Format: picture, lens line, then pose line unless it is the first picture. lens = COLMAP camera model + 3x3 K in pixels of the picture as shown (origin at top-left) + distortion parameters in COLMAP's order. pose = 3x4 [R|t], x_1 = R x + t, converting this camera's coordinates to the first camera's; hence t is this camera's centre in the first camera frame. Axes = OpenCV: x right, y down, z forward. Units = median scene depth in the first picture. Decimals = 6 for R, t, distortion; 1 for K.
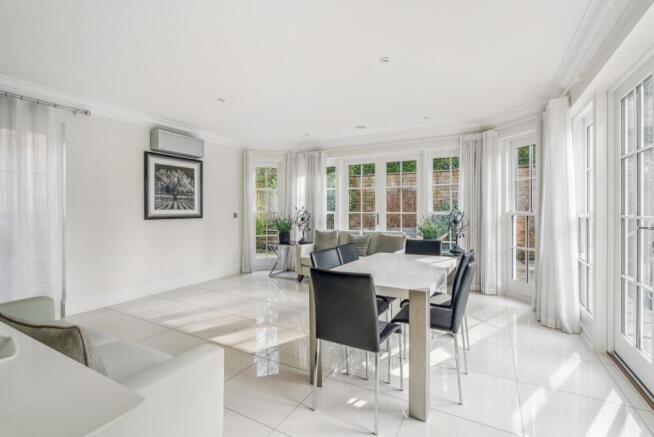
lens RADIAL K [[301.3, 0, 326.6], [0, 301.3, 214.1], [0, 0, 1]] dist [0.001557, -0.000368]
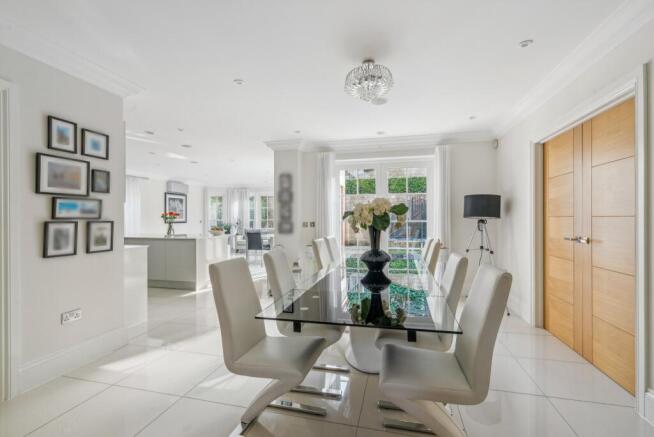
lens RADIAL K [[301.3, 0, 327.9], [0, 301.3, 219.4], [0, 0, 1]] dist [0.001557, -0.000368]
pose [[0.965764, -0.000589, 0.259423, -0.017144], [0.003587, 0.999932, -0.011085, 0.014662], [-0.259399, 0.011636, 0.965700, -1.070356]]
